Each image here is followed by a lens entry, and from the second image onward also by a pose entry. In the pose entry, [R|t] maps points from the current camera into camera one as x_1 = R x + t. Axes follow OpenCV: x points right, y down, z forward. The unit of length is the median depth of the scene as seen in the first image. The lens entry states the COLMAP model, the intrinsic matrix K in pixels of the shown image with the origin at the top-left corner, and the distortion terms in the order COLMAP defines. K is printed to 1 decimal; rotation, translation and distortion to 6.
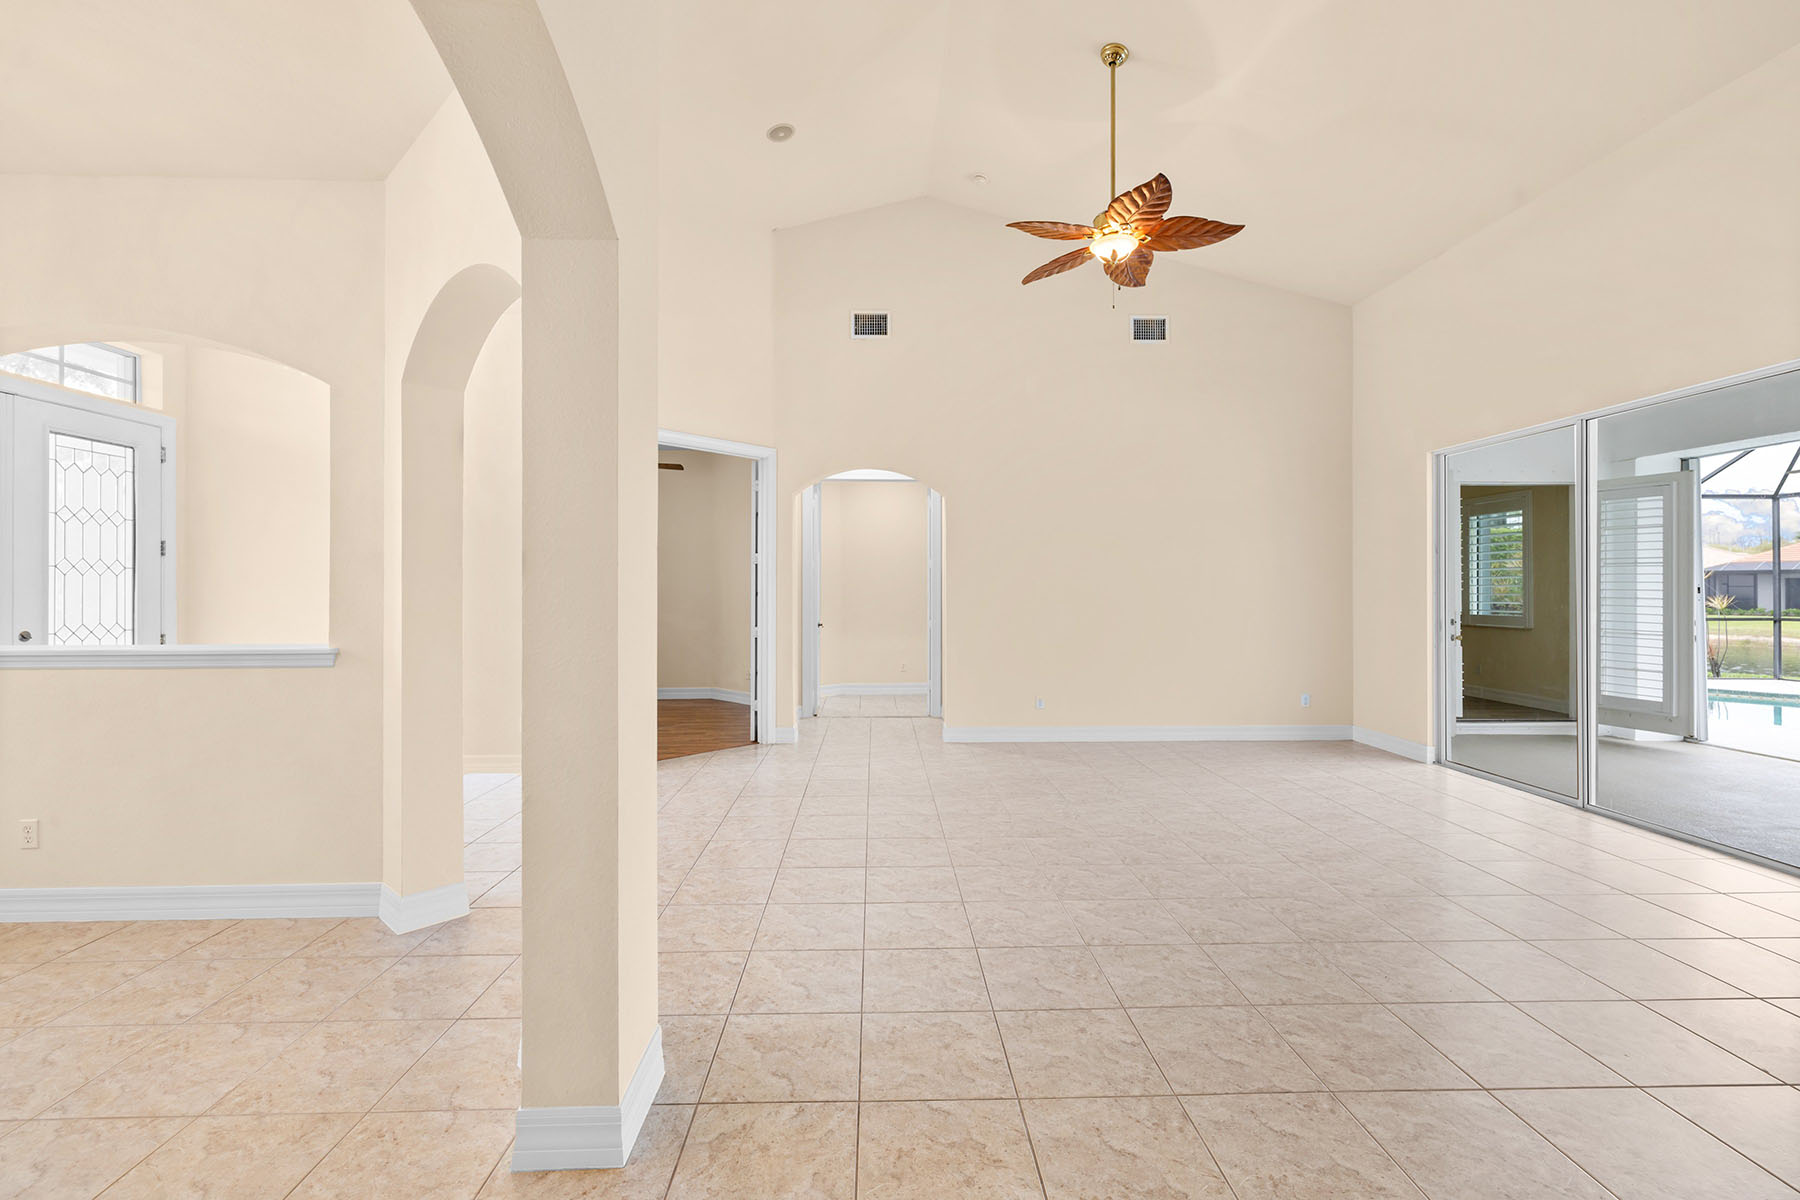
lens RADIAL K [[759.0, 0, 893.2], [0, 759.0, 588.0], [0, 0, 1]] dist [0.000831, 0.000464]
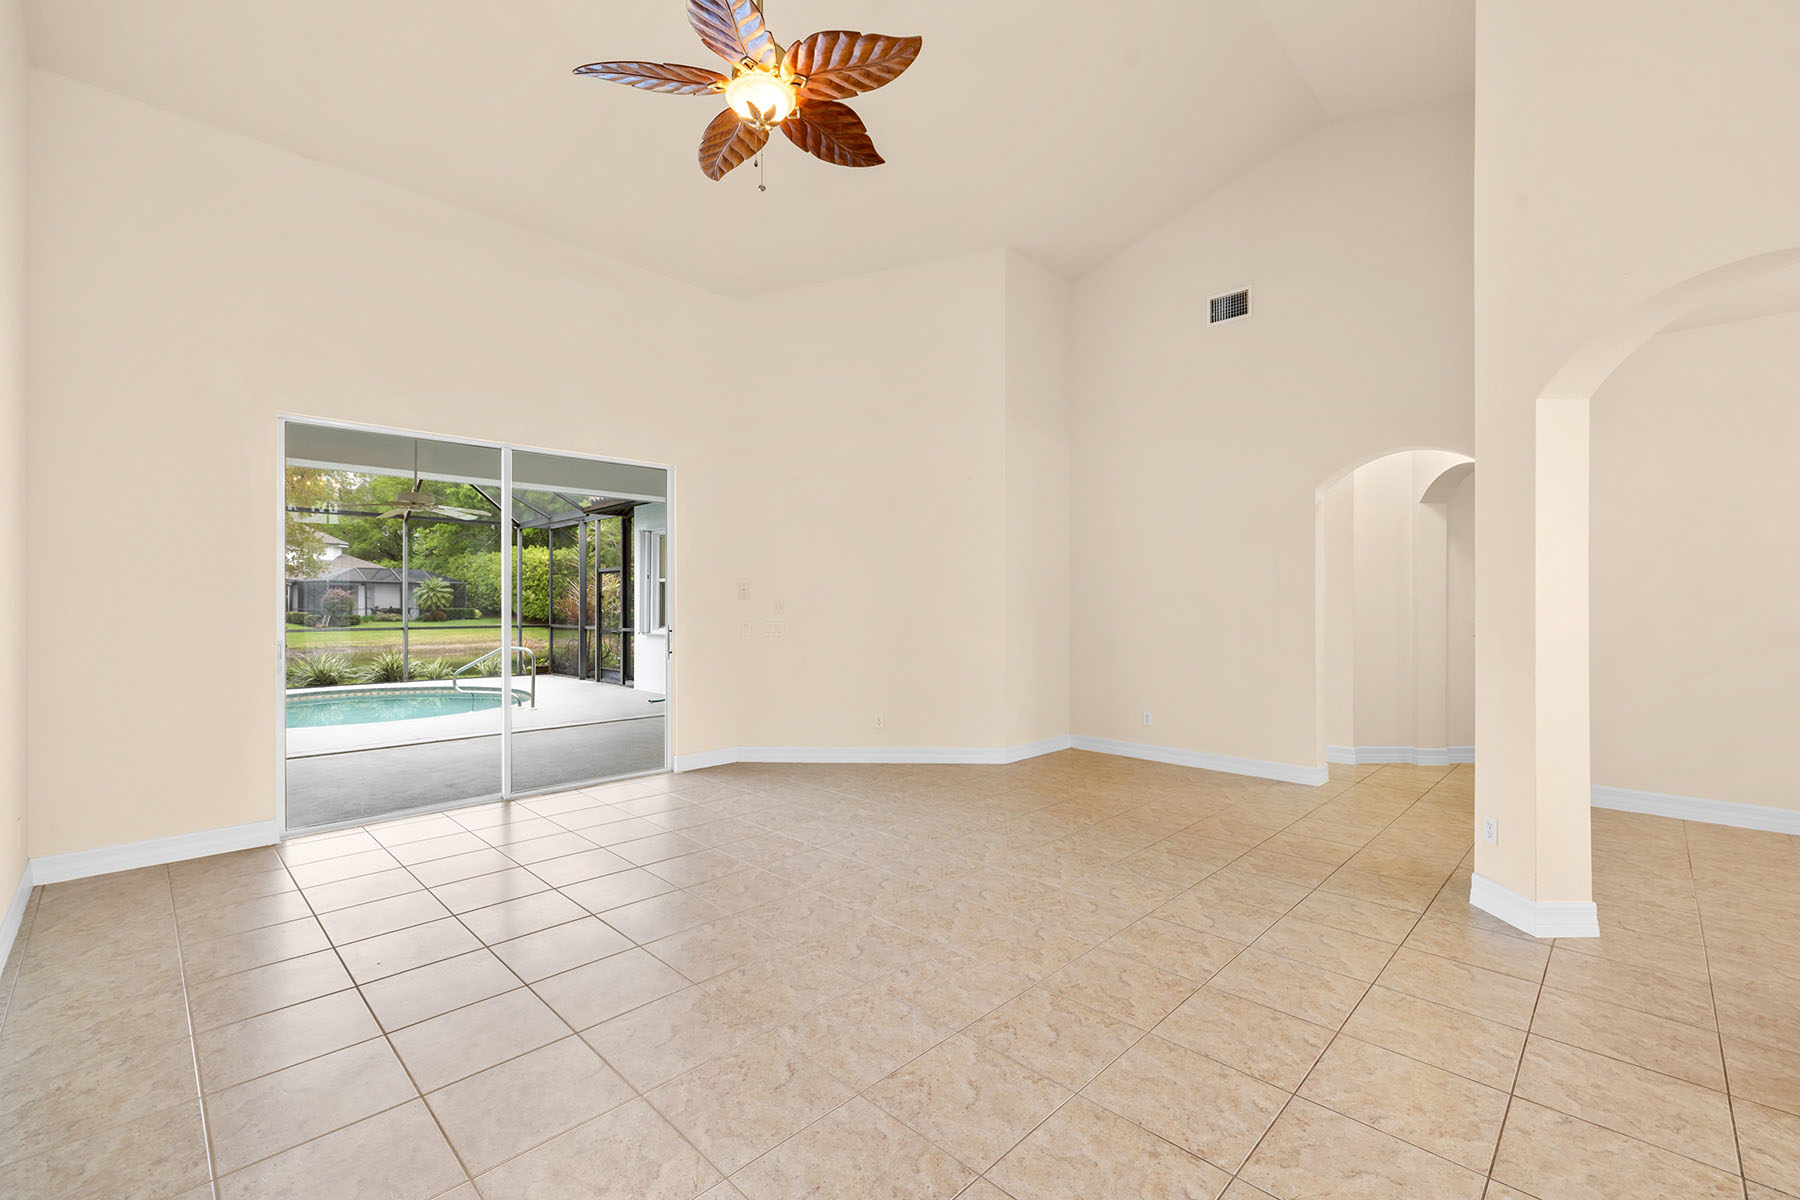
lens RADIAL K [[757.4, 0, 896.2], [0, 757.4, 601.8], [0, 0, 1]] dist [0.000384, 0.000462]
pose [[-0.692827, -0.000211, 0.721104, -0.325573], [-0.001220, 0.999999, -0.000880, 0.002524], [-0.721103, -0.001490, -0.692827, 1.577631]]
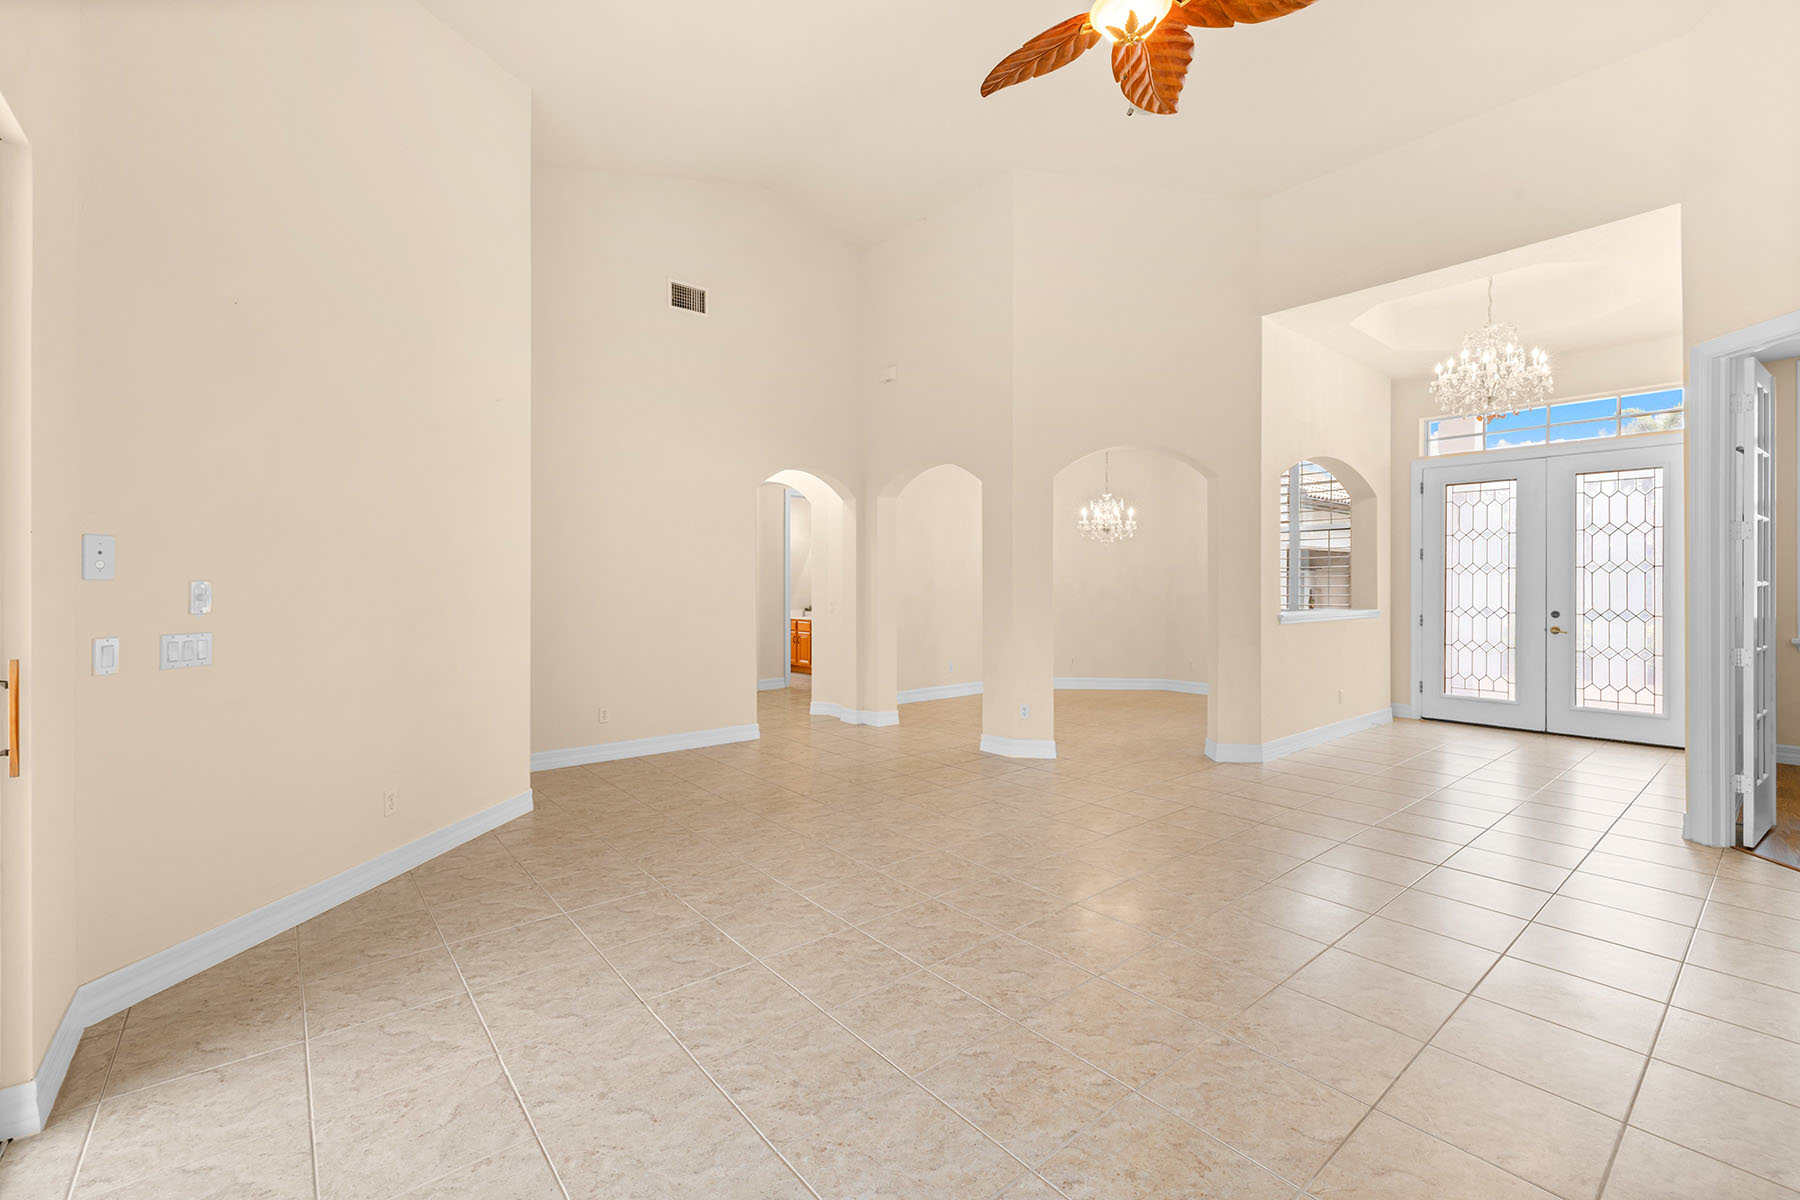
lens RADIAL K [[757.8, 0, 896.9], [0, 757.8, 584.6], [0, 0, 1]] dist [0.000145, 0.000363]
pose [[-0.787692, 0.000418, -0.616069, 0.916015], [0.001539, 0.999998, -0.001289, 0.004391], [0.616067, -0.001963, -0.787691, 1.545416]]
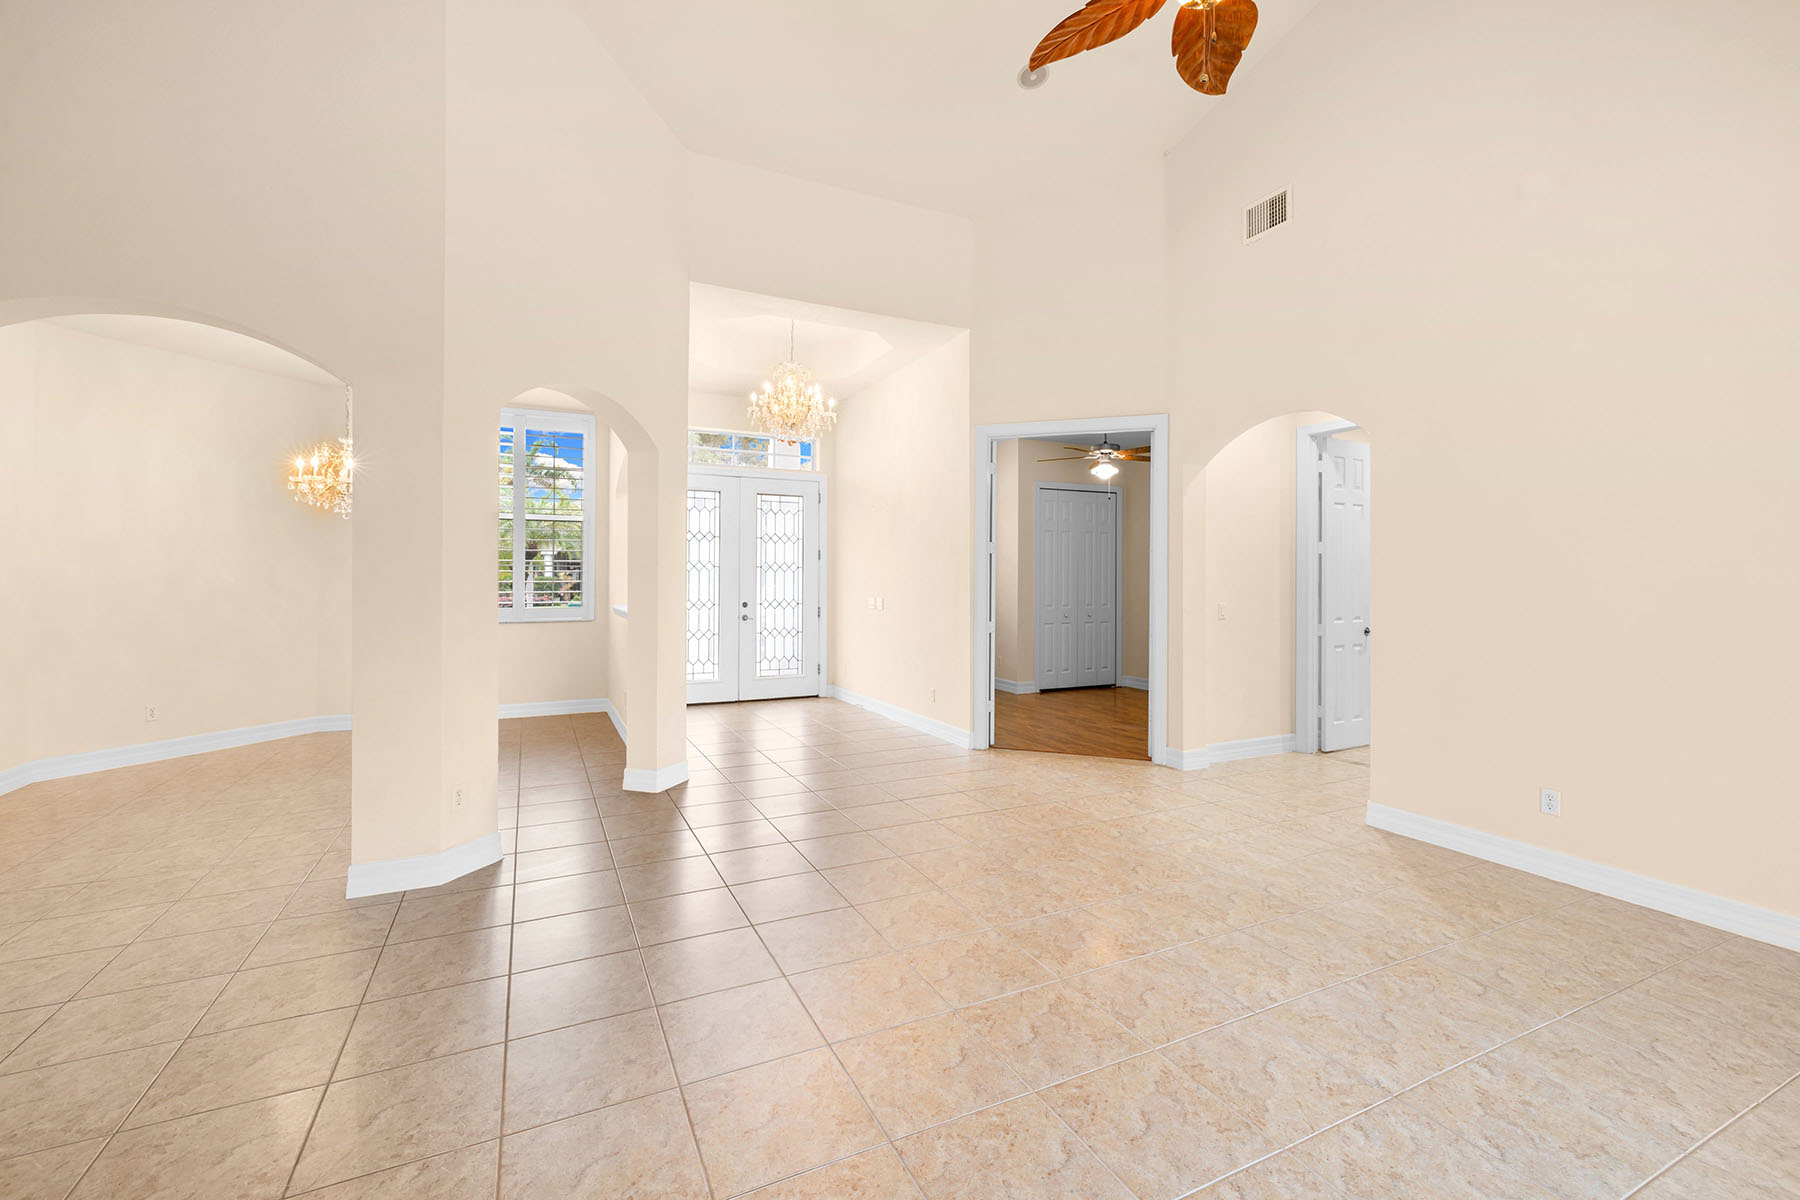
lens RADIAL K [[757.8, 0, 896.9], [0, 757.8, 584.6], [0, 0, 1]] dist [0.000145, 0.000363]
pose [[0.409545, 0.006474, -0.912267, 0.803972], [-0.000815, 0.999977, 0.006730, 0.000612], [0.912290, -0.002013, 0.409540, 0.644918]]
